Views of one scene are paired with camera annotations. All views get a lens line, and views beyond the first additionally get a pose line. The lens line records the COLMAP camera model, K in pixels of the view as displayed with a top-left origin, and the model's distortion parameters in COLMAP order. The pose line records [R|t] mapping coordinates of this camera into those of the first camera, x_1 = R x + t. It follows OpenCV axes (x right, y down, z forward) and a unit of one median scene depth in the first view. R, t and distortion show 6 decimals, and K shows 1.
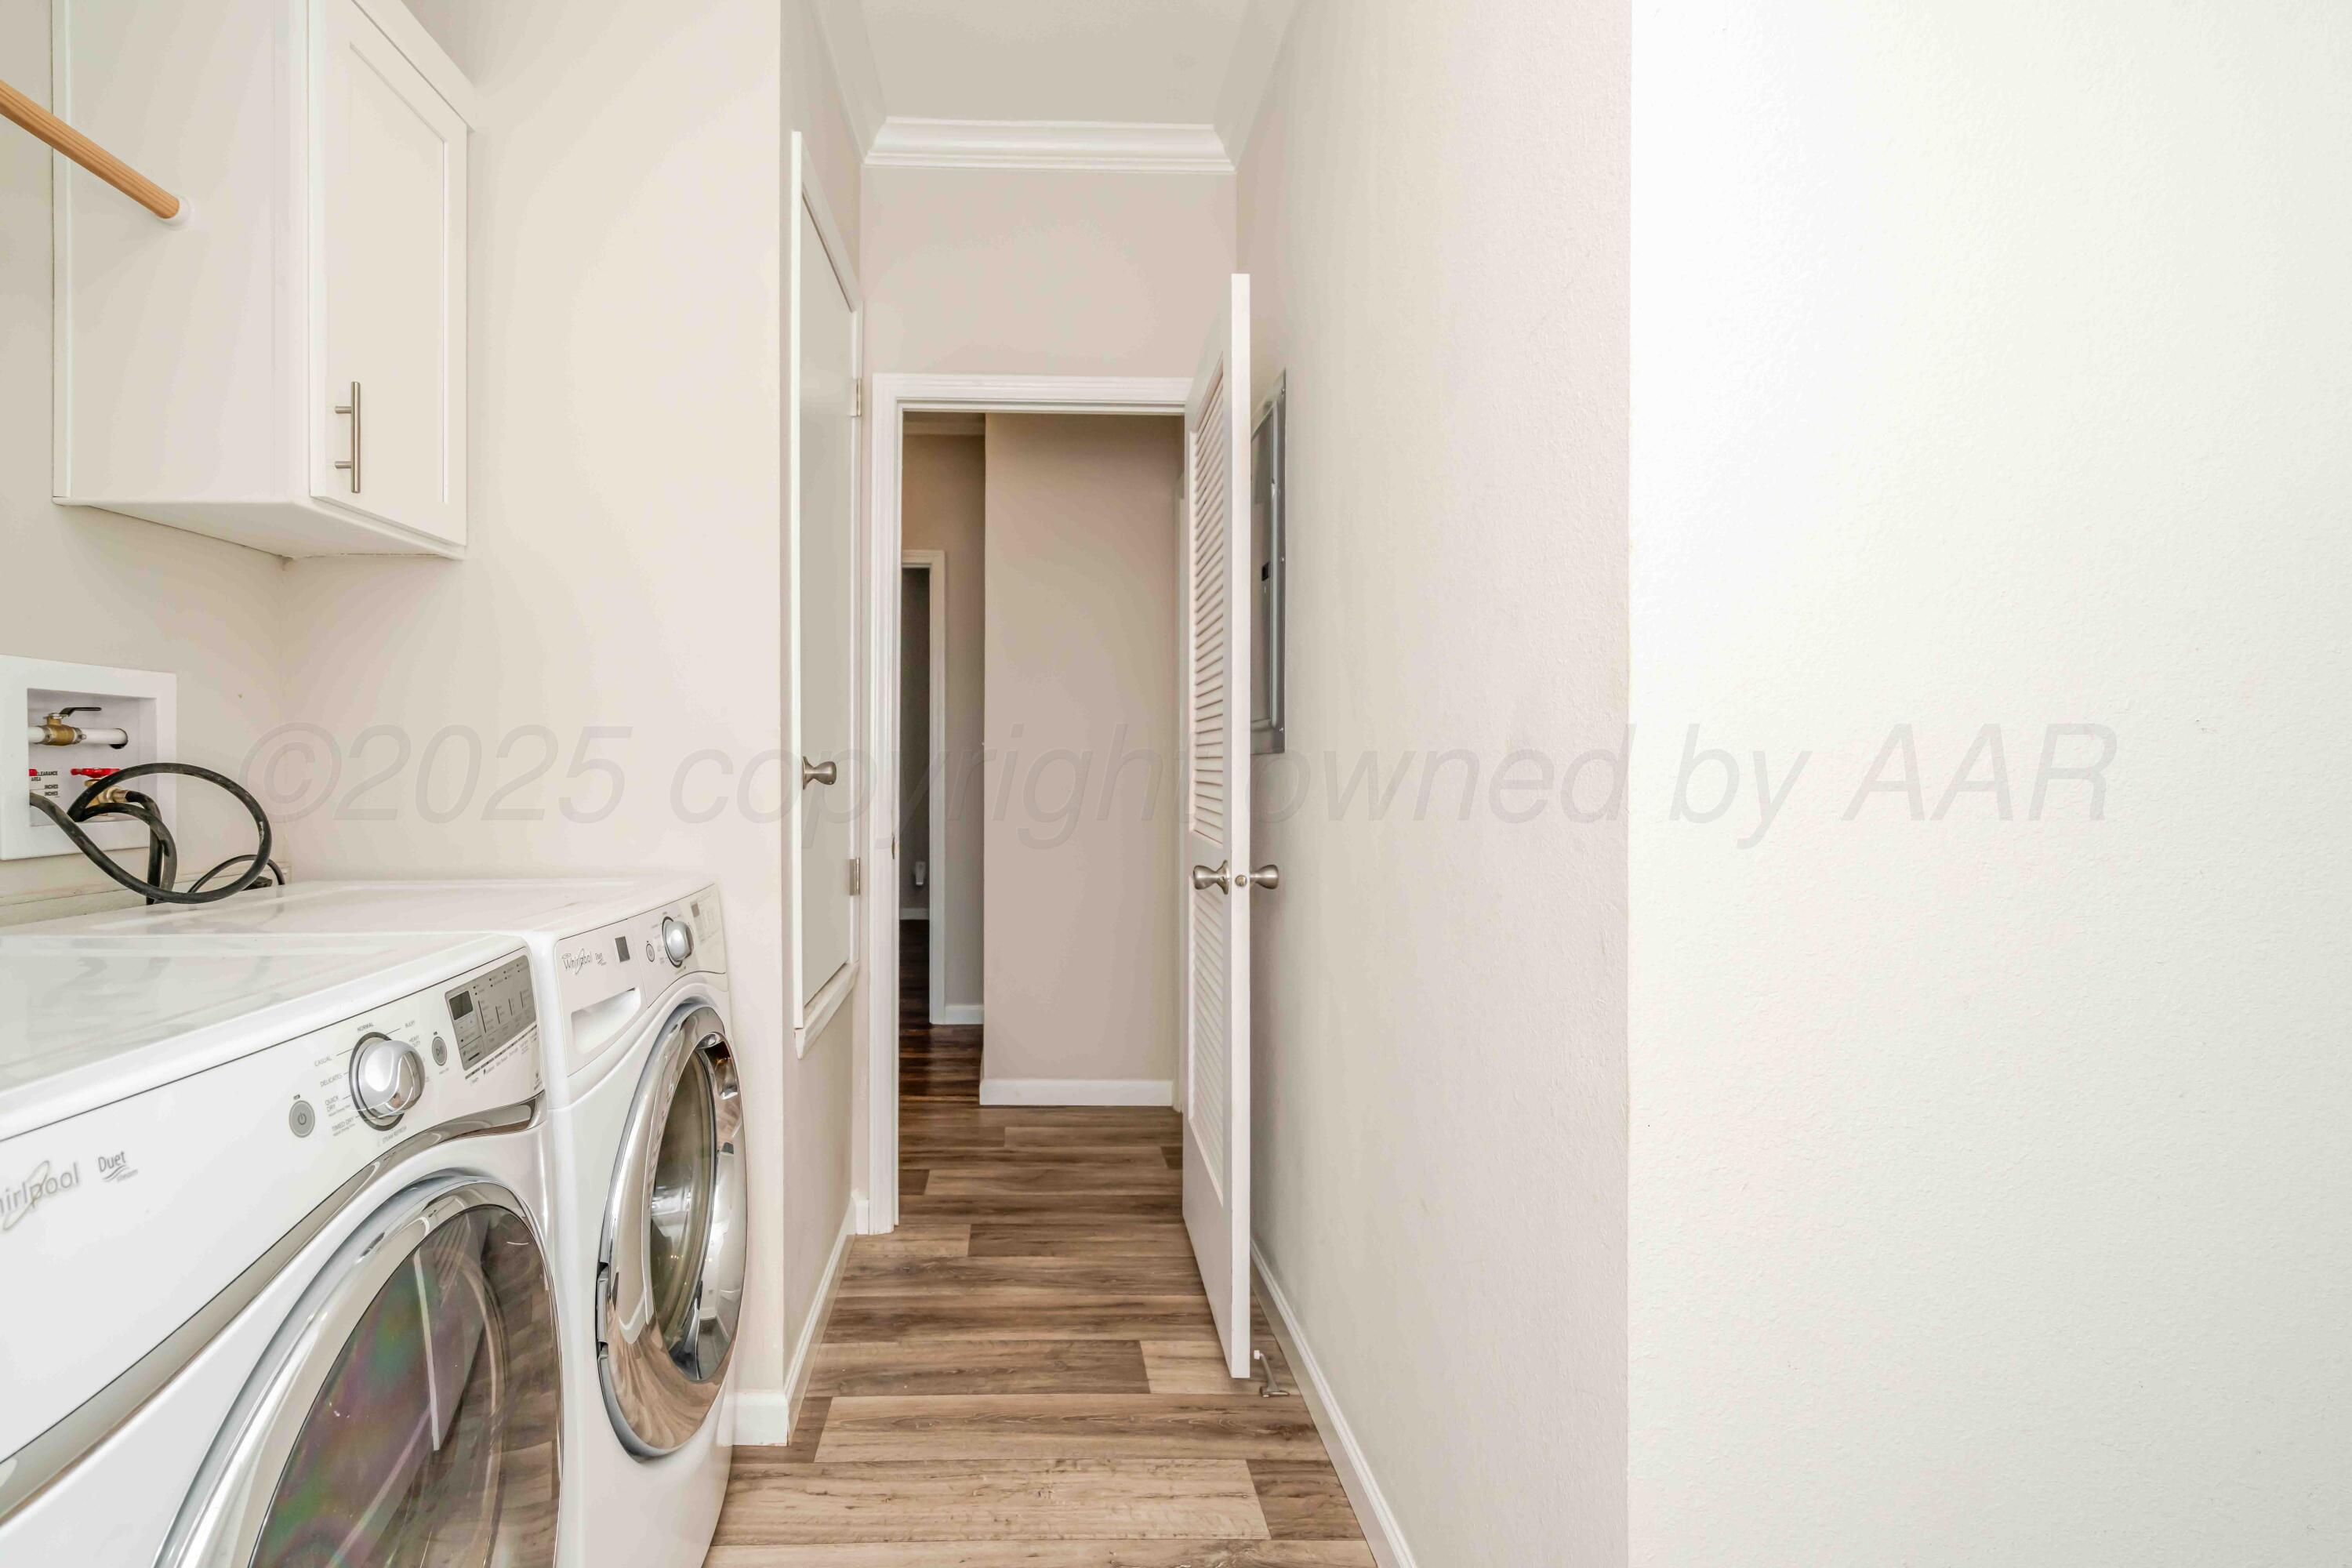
lens RADIAL K [[1103.0, 0, 1057.0], [0, 1103.0, 766.6], [0, 0, 1]] dist [-0.000233, 0.000442]
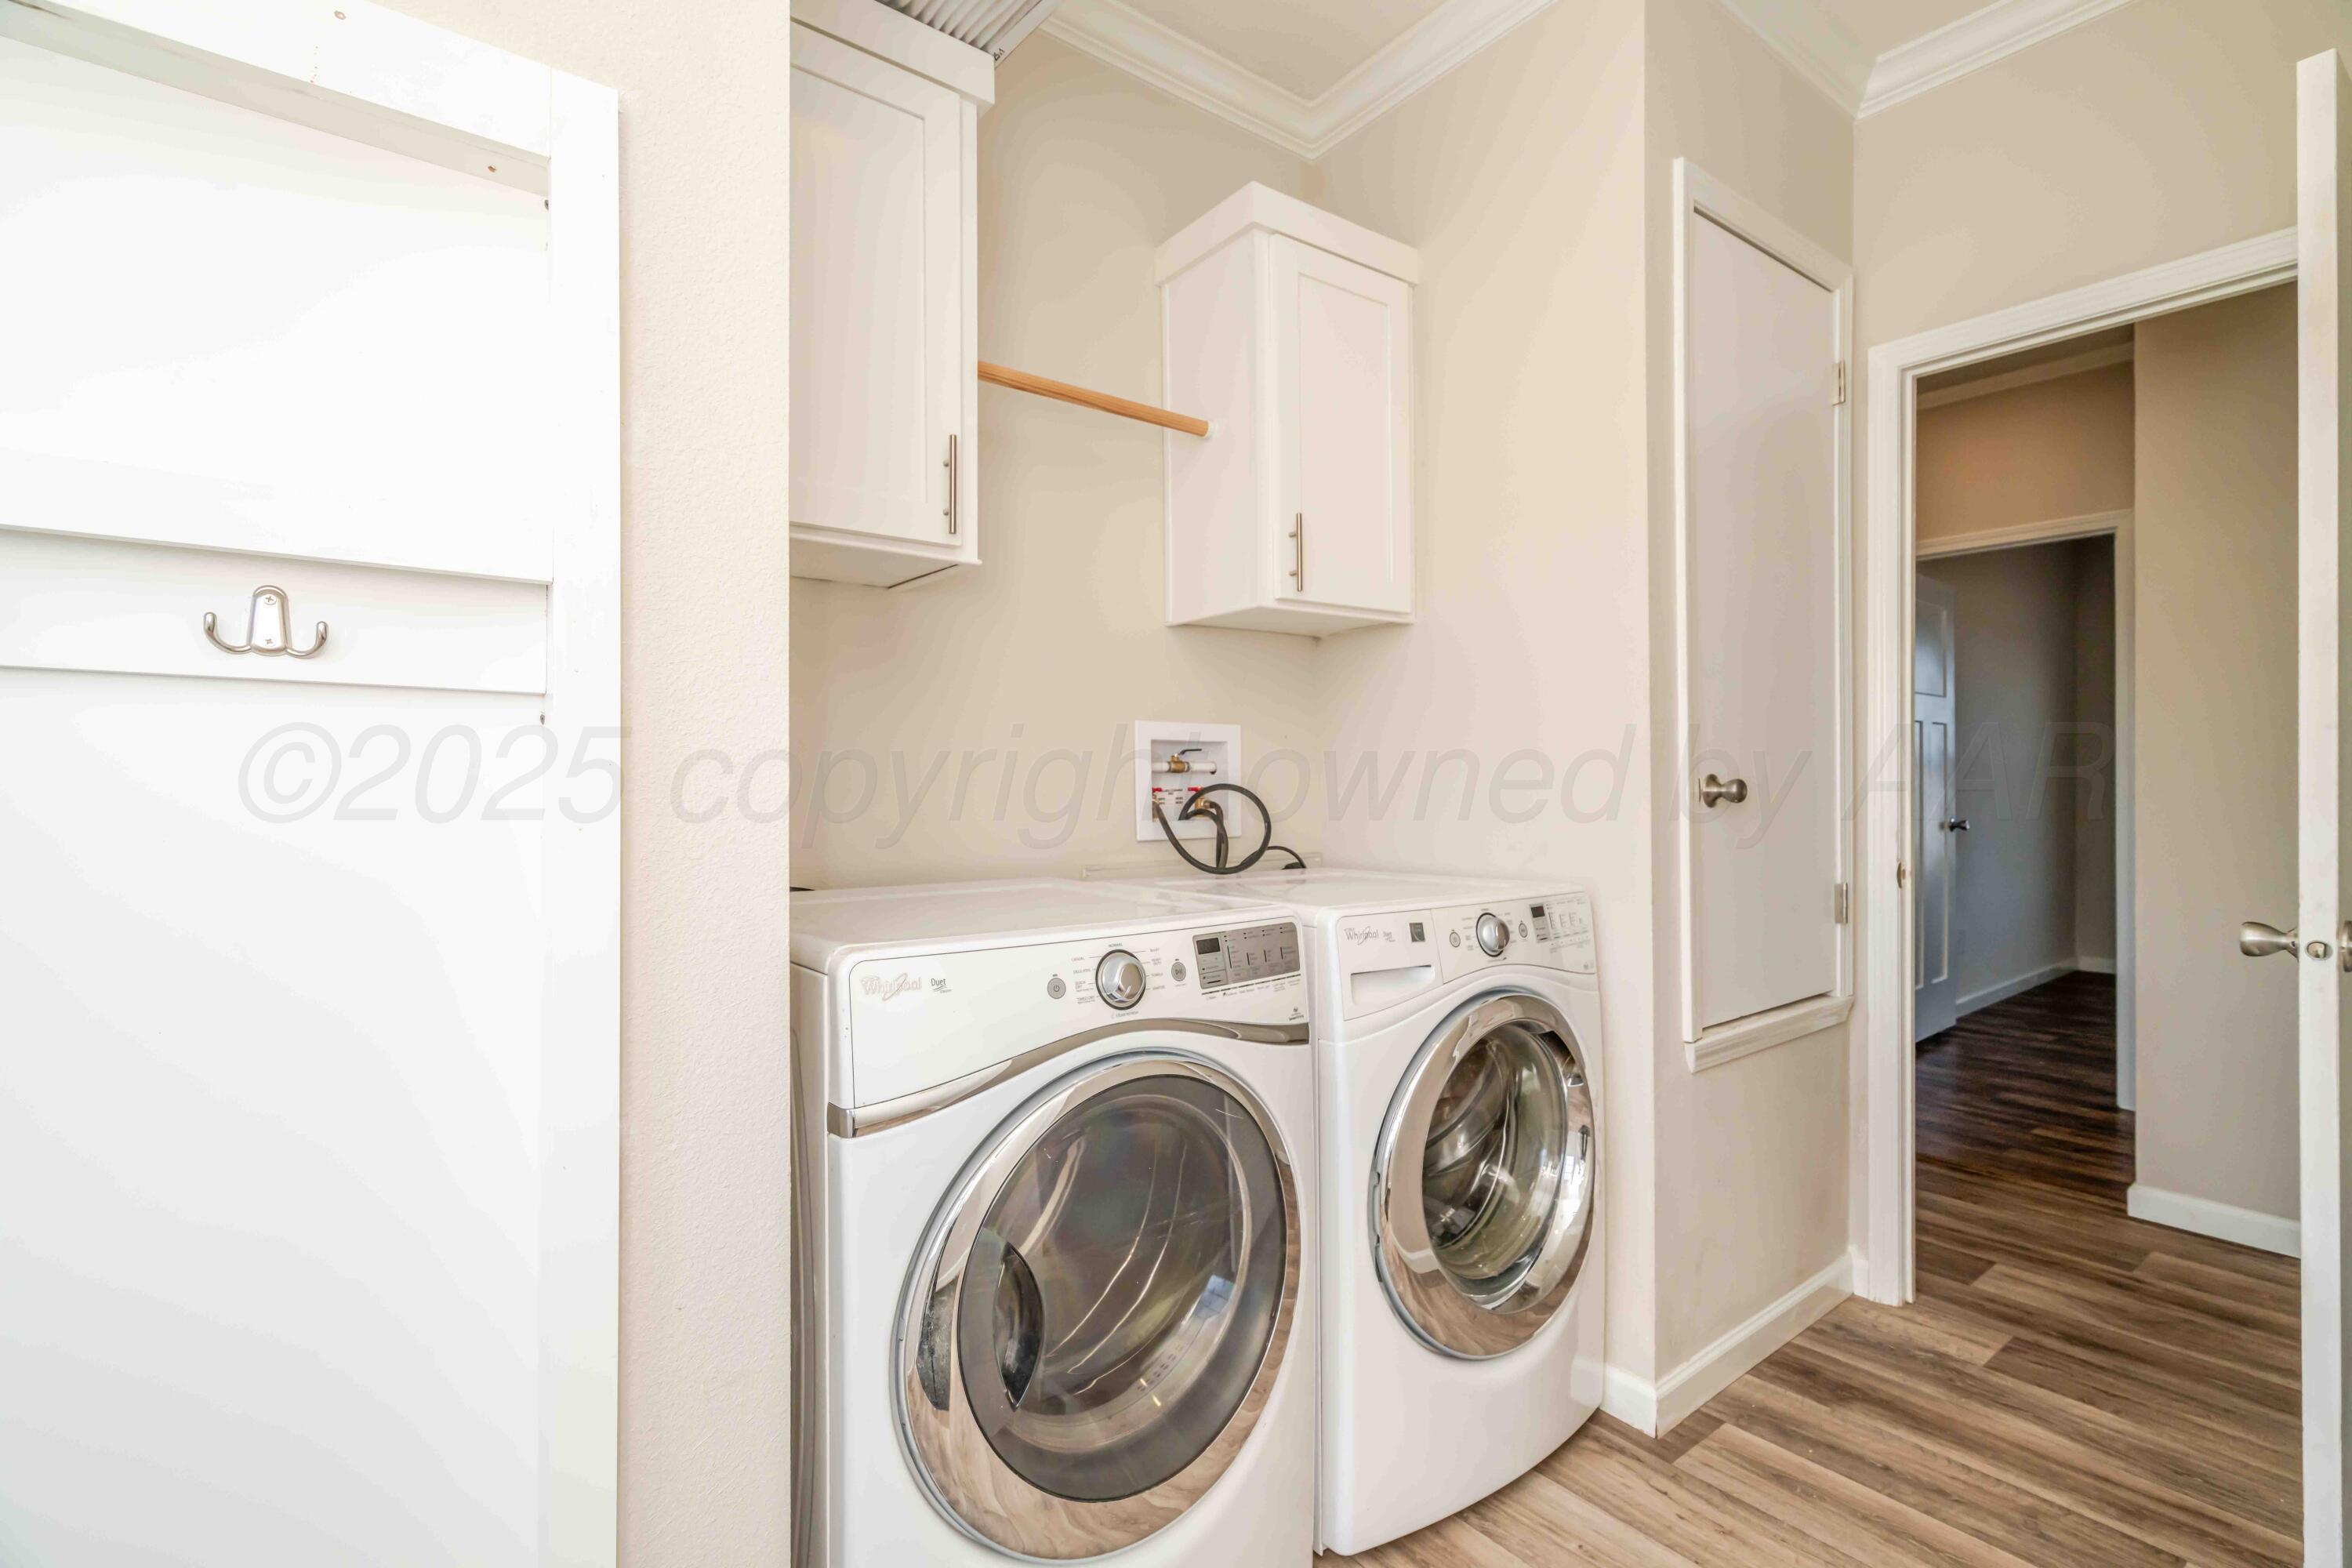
lens RADIAL K [[1065.1, 0, 1214.0], [0, 1065.1, 790.4], [0, 0, 1]] dist [-0.010777, 0.004348]
pose [[0.602250, 0.000684, -0.798307, 0.268655], [0.003663, 0.999987, 0.003620, 0.000691], [0.798299, -0.005104, 0.602240, 0.063373]]
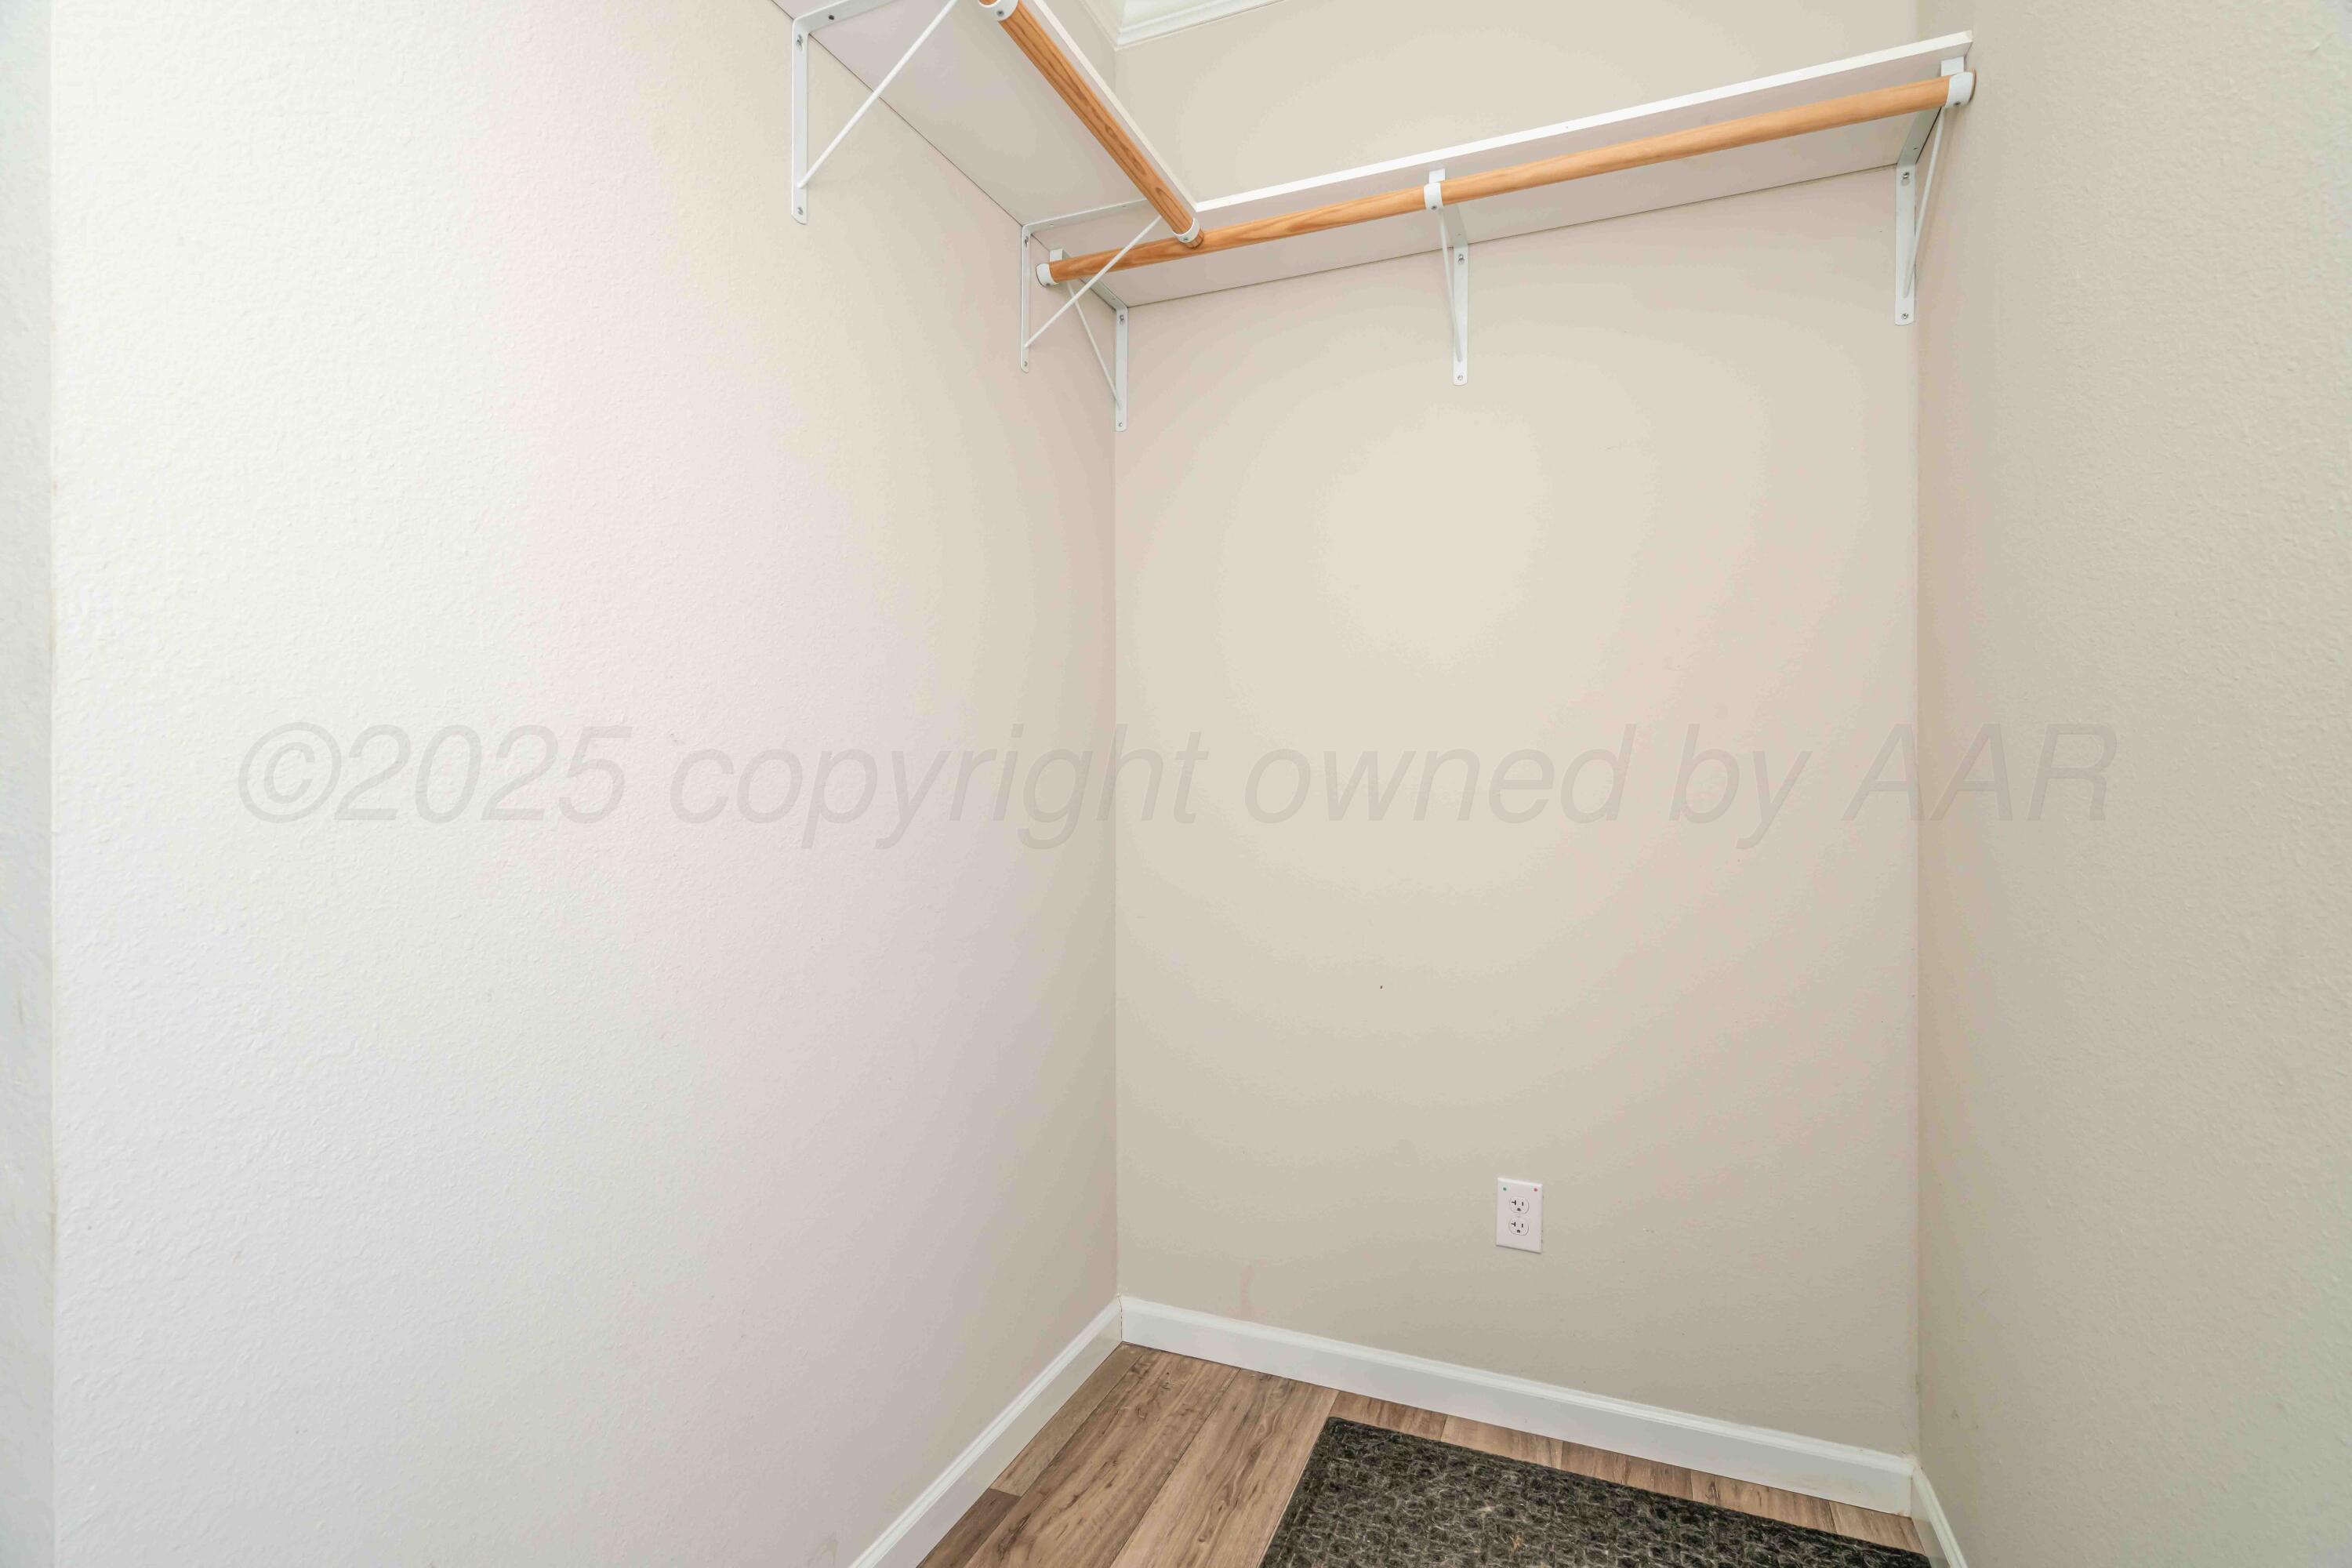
lens RADIAL K [[1051.3, 0, 1178.6], [0, 1051.3, 755.3], [0, 0, 1]] dist [-0.001016, -0.000234]
pose [[0.436110, 0.009760, 0.899841, -0.868613], [-0.005839, 0.999951, -0.008017, -0.012110], [-0.899875, -0.001758, 0.436145, 0.412982]]
